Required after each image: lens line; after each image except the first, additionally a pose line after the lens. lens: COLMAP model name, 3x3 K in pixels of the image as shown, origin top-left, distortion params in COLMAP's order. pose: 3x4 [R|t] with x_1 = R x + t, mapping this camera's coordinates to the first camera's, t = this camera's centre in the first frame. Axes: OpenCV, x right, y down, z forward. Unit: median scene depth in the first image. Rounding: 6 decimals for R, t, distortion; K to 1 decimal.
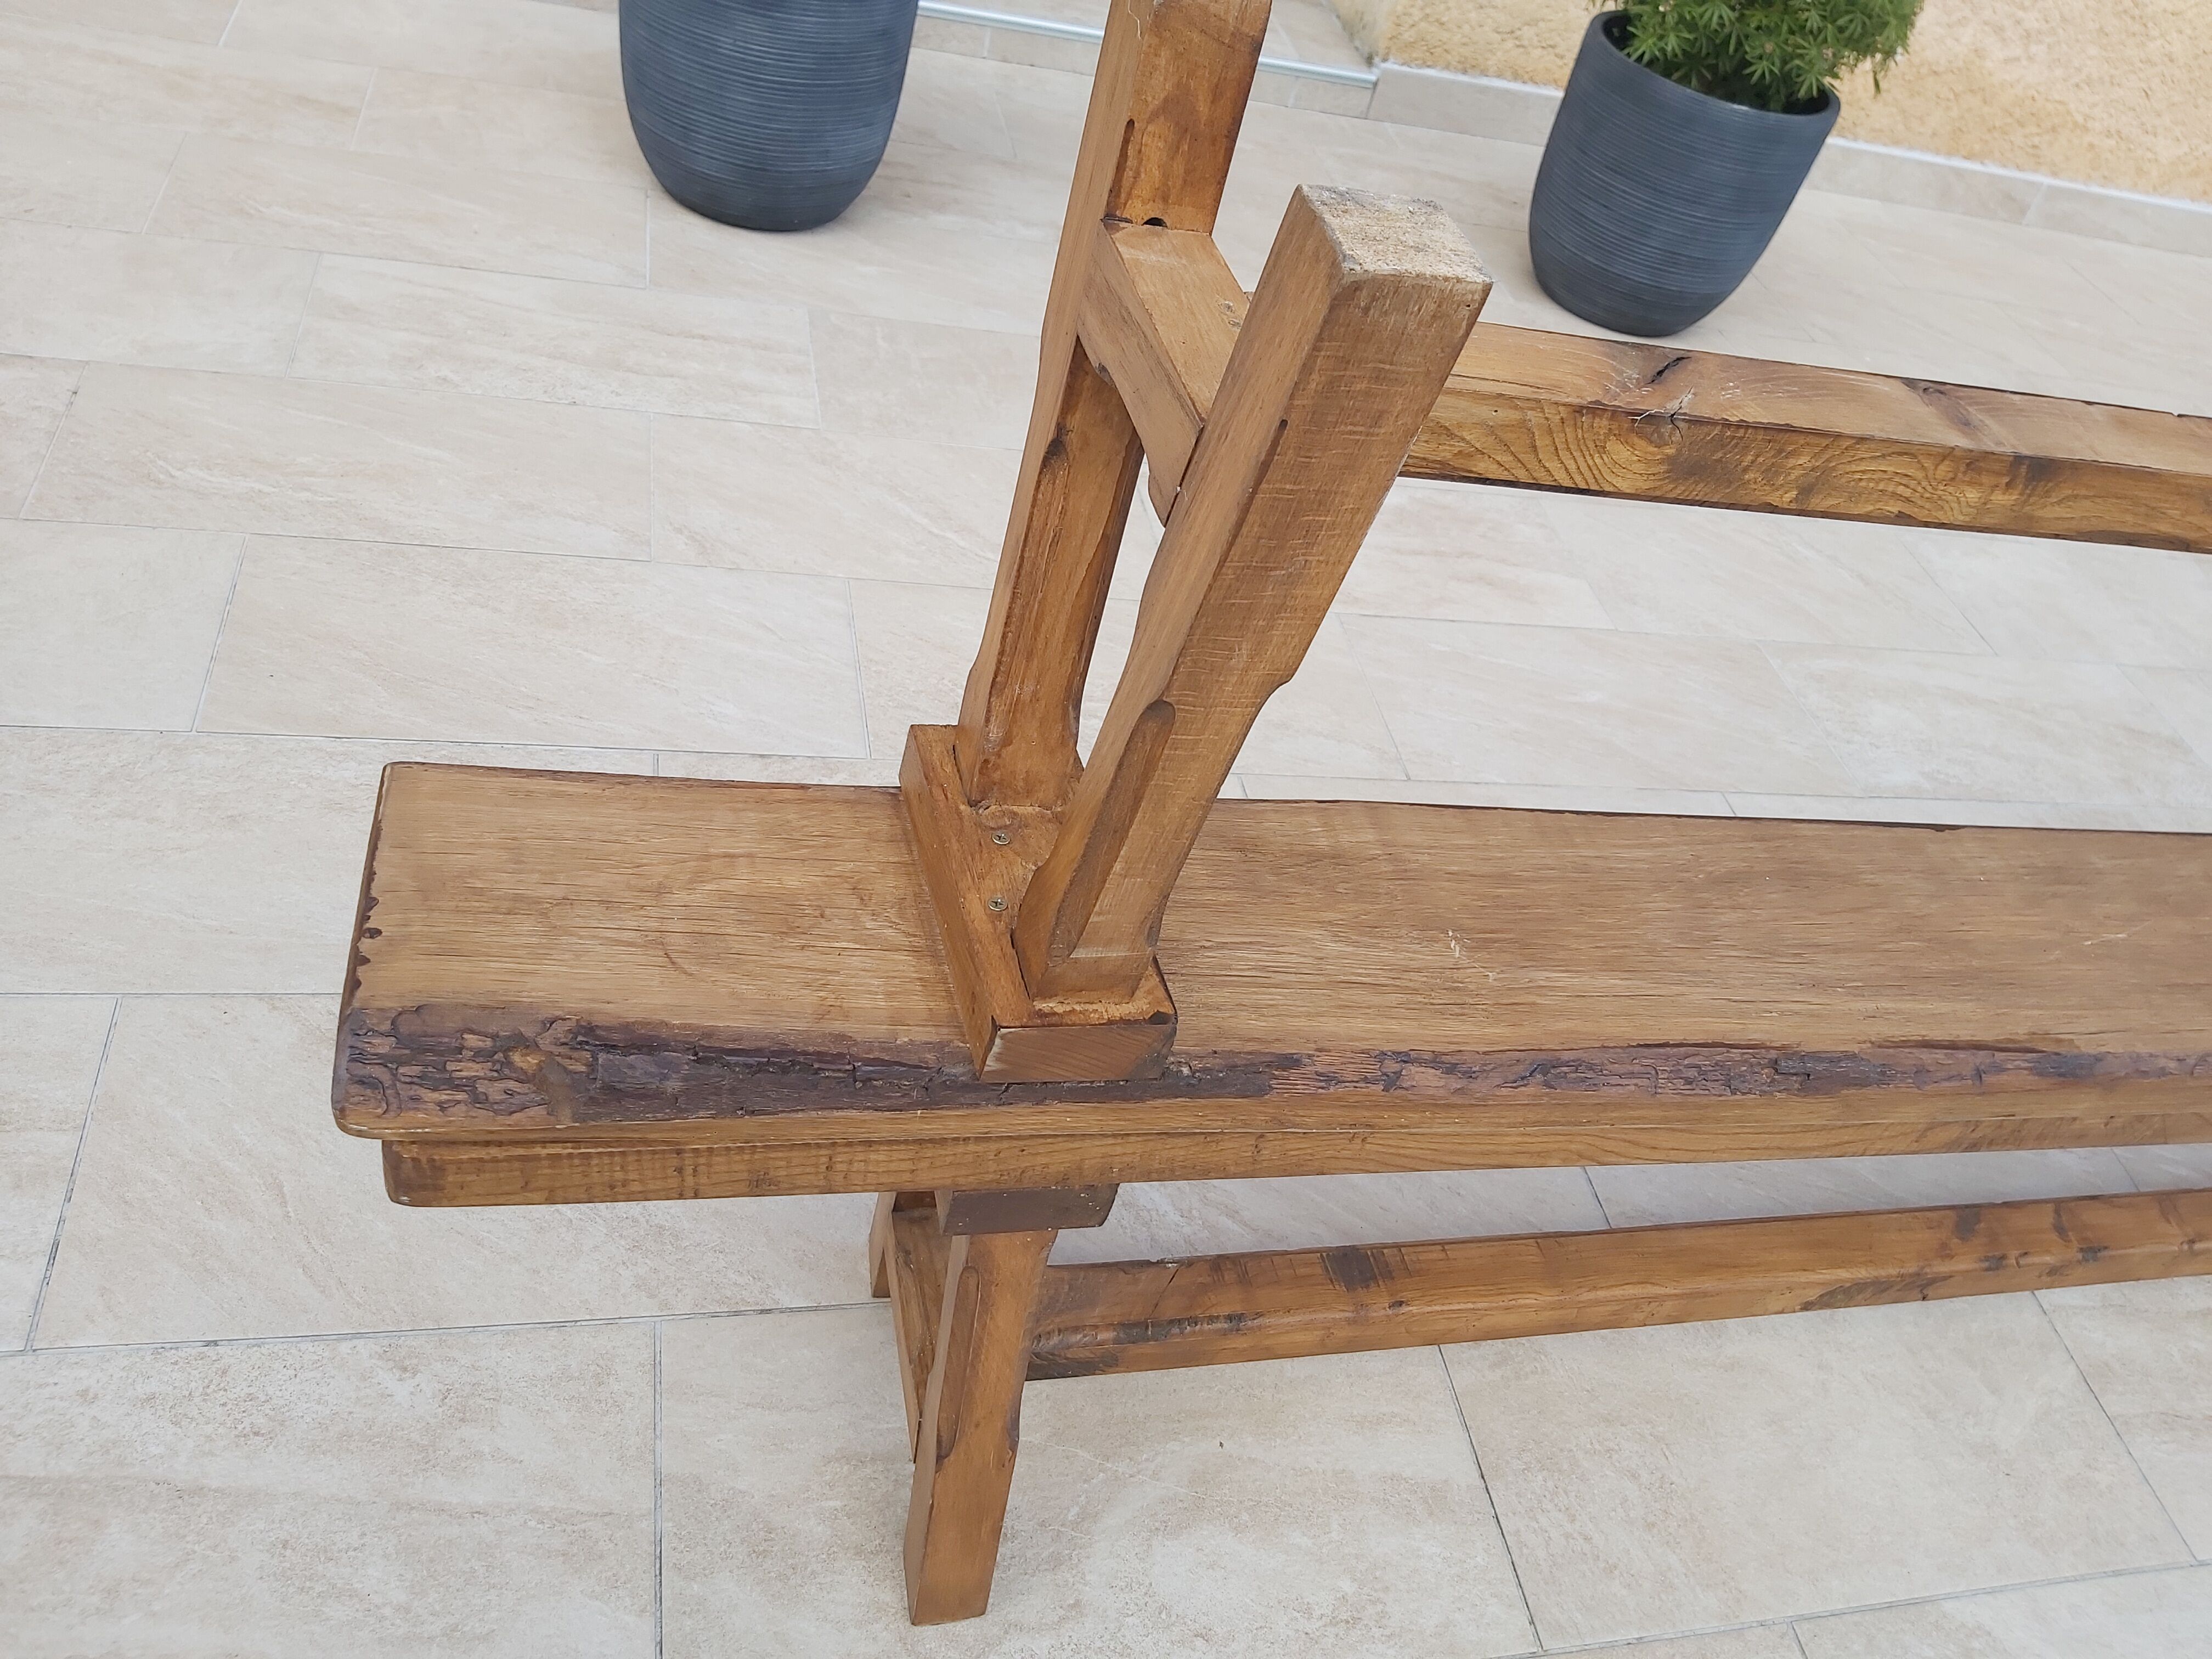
lens RADIAL K [[1687.7, 0, 1134.3], [0, 1687.7, 839.4], [0, 0, 1]] dist [0.064755, -0.143810]
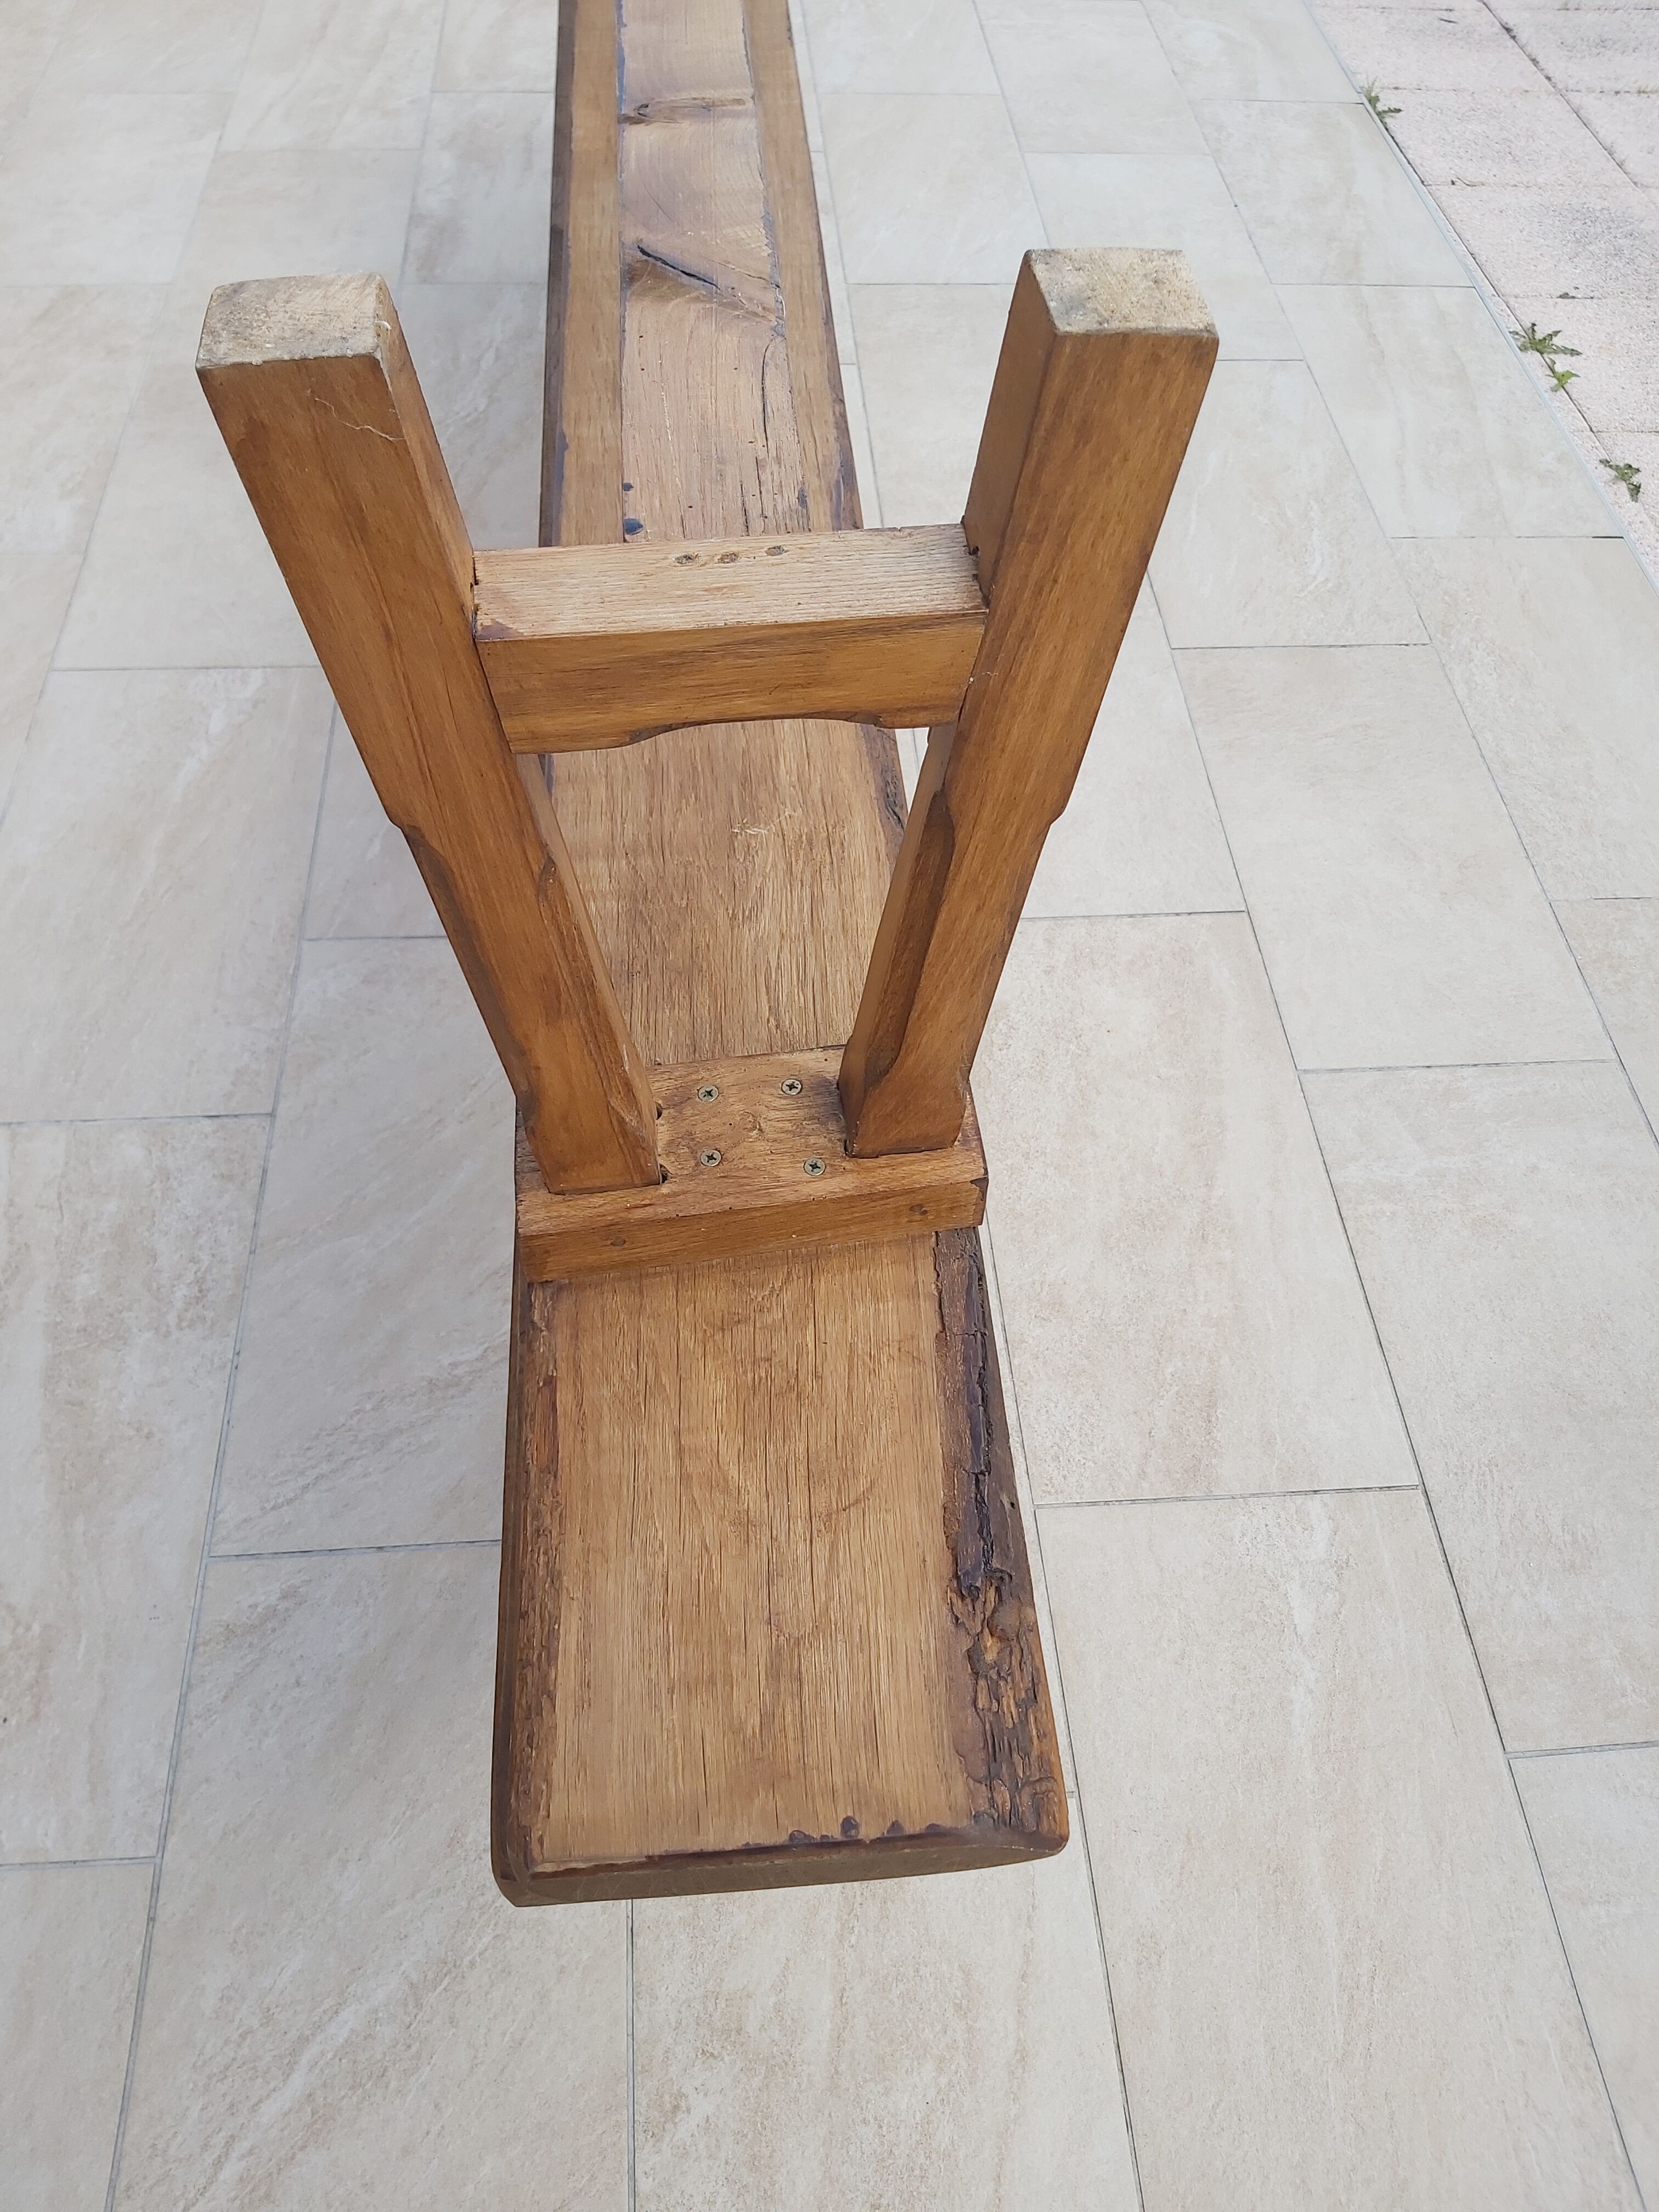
lens RADIAL K [[1678.4, 0, 838.6], [0, 1678.4, 1085.2], [0, 0, 1]] dist [0.086043, -0.159788]
pose [[0.131246, -0.901814, 0.411711, -0.334271], [0.670562, 0.386639, 0.633132, -0.446622], [-0.730151, 0.192981, 0.655467, 0.278786]]
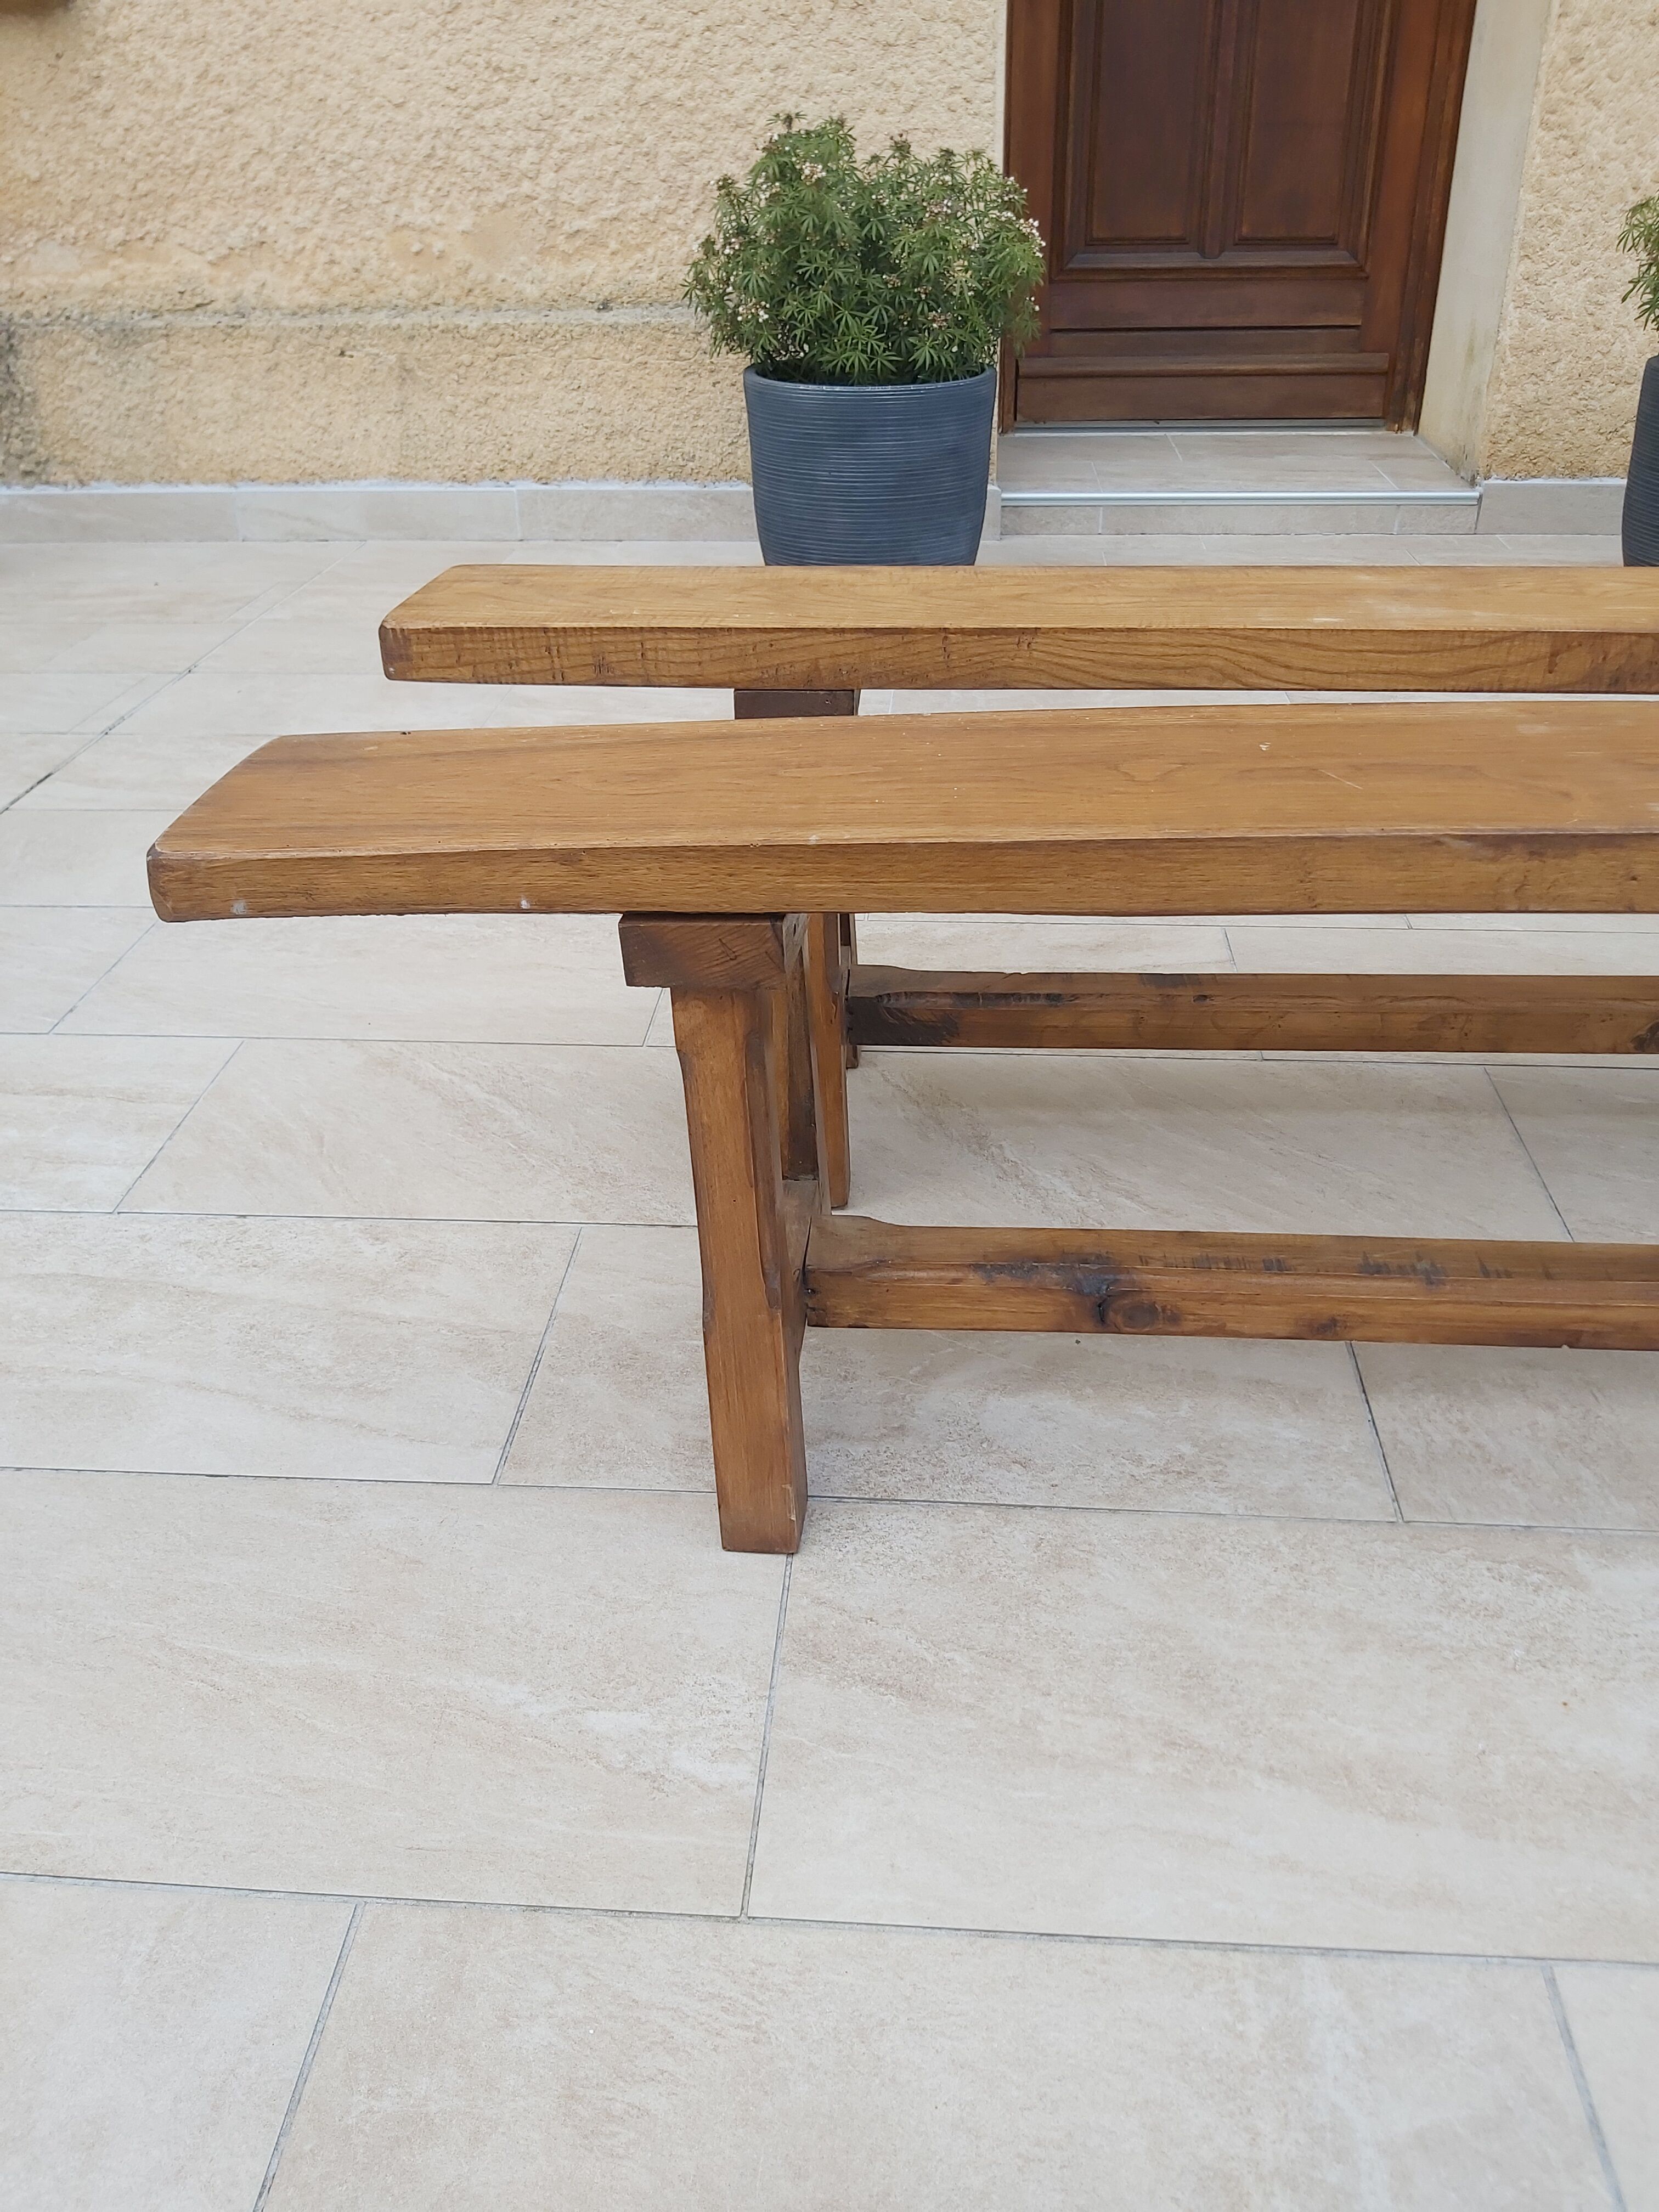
lens RADIAL K [[1678.1, 0, 824.5], [0, 1678.1, 1077.6], [0, 0, 1]] dist [0.079129, -0.171062]
pose [[0.935623, -0.071014, -0.345785, 0.322221], [-0.019464, 0.967688, -0.251398, 0.551937], [0.352464, 0.241944, 0.904009, 0.002354]]
